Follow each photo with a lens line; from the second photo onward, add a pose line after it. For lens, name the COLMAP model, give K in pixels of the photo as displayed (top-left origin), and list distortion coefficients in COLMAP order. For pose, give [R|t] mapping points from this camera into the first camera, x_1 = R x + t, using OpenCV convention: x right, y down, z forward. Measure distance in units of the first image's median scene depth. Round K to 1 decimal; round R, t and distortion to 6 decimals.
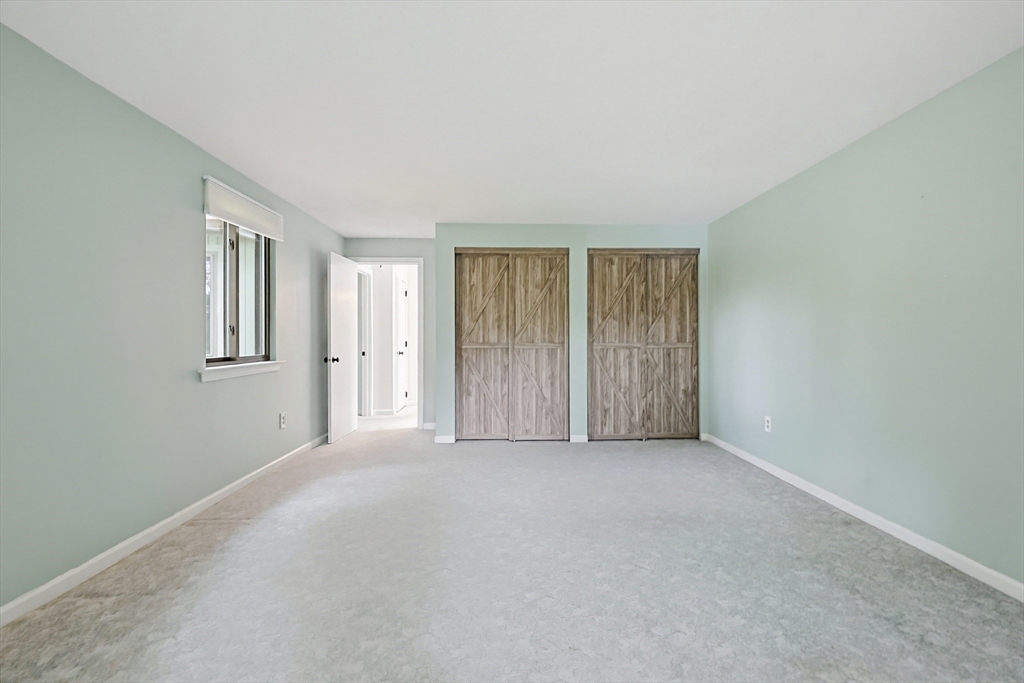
lens RADIAL K [[442.3, 0, 517.9], [0, 442.3, 339.9], [0, 0, 1]] dist [0.001937, 0.000061]
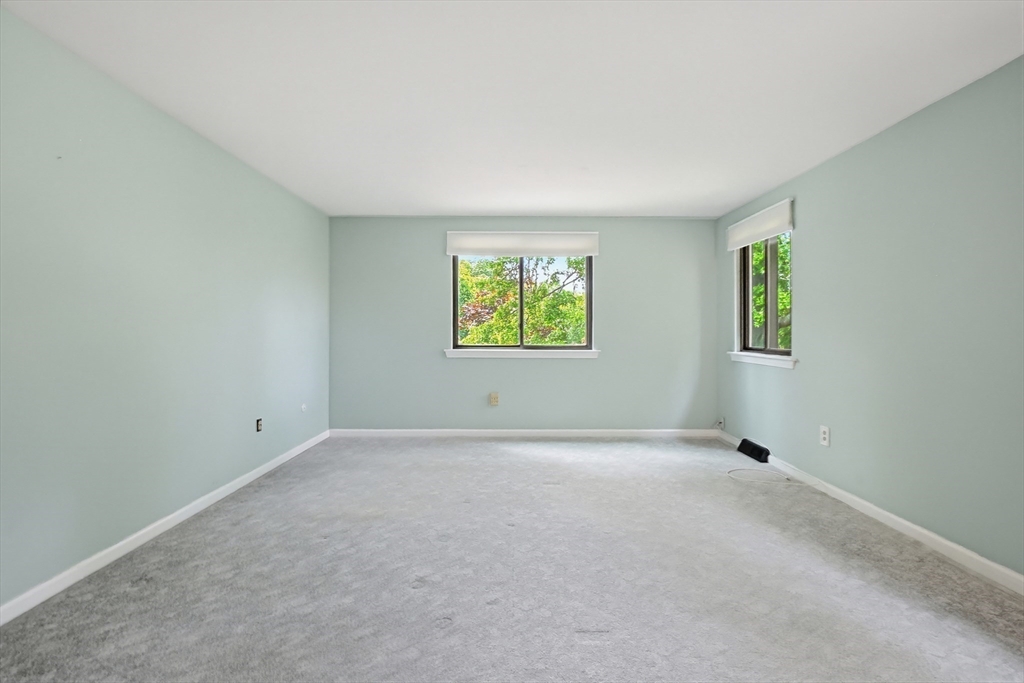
lens RADIAL K [[442.3, 0, 526.1], [0, 442.3, 327.5], [0, 0, 1]] dist [0.001937, 0.000061]
pose [[-0.999941, -0.005170, -0.009555, 0.030039], [-0.005076, 0.999938, -0.009889, -0.001715], [0.009605, -0.009840, -0.999905, 0.863281]]
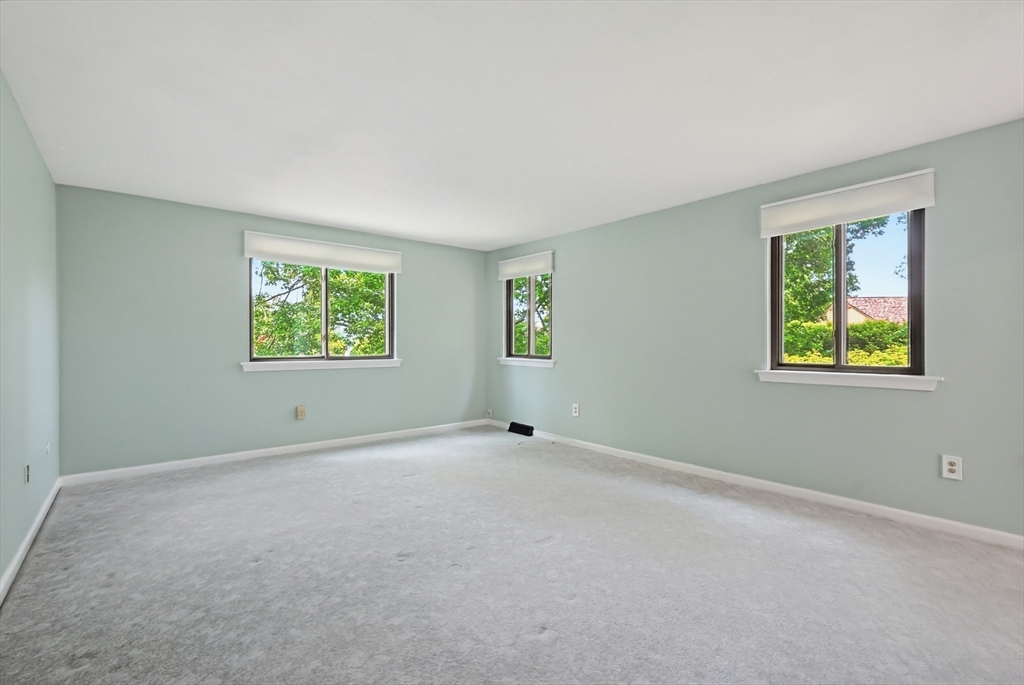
lens RADIAL K [[442.3, 0, 514.5], [0, 442.3, 349.8], [0, 0, 1]] dist [0.001937, 0.000061]
pose [[-0.770864, 0.007214, -0.636959, 0.333227], [-0.003687, 0.999869, 0.015787, -0.003188], [0.636989, 0.014518, -0.770736, 0.898846]]
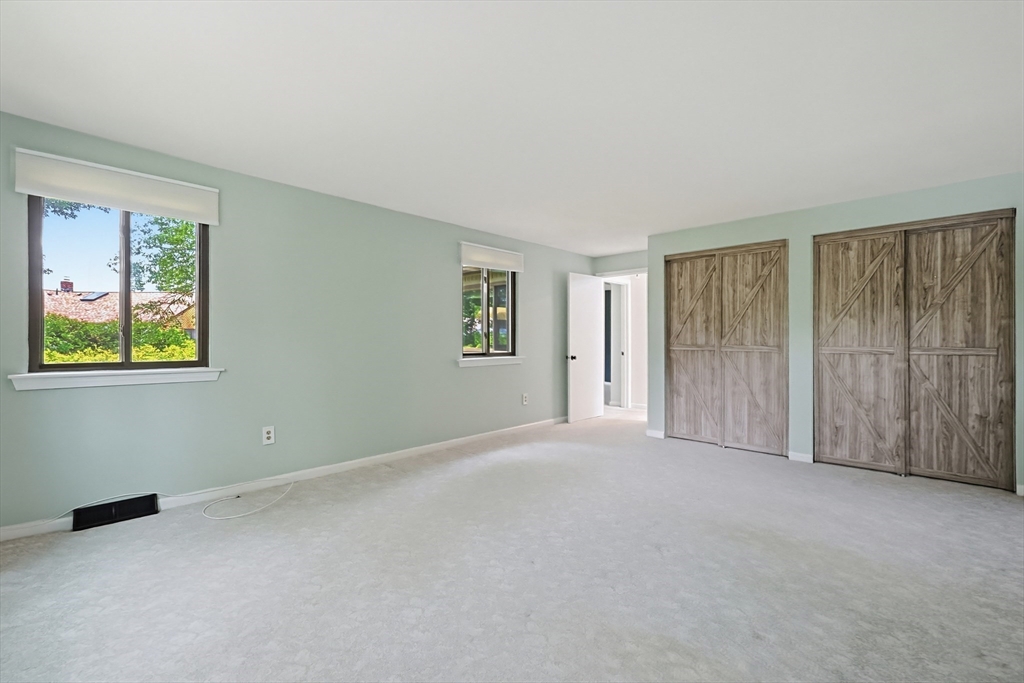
lens RADIAL K [[442.3, 0, 510.7], [0, 442.3, 339.0], [0, 0, 1]] dist [0.001937, 0.000061]
pose [[0.702607, -0.000045, -0.711578, 0.356767], [-0.002797, 0.999992, -0.002824, -0.002882], [0.711573, 0.003975, 0.702601, -0.013650]]
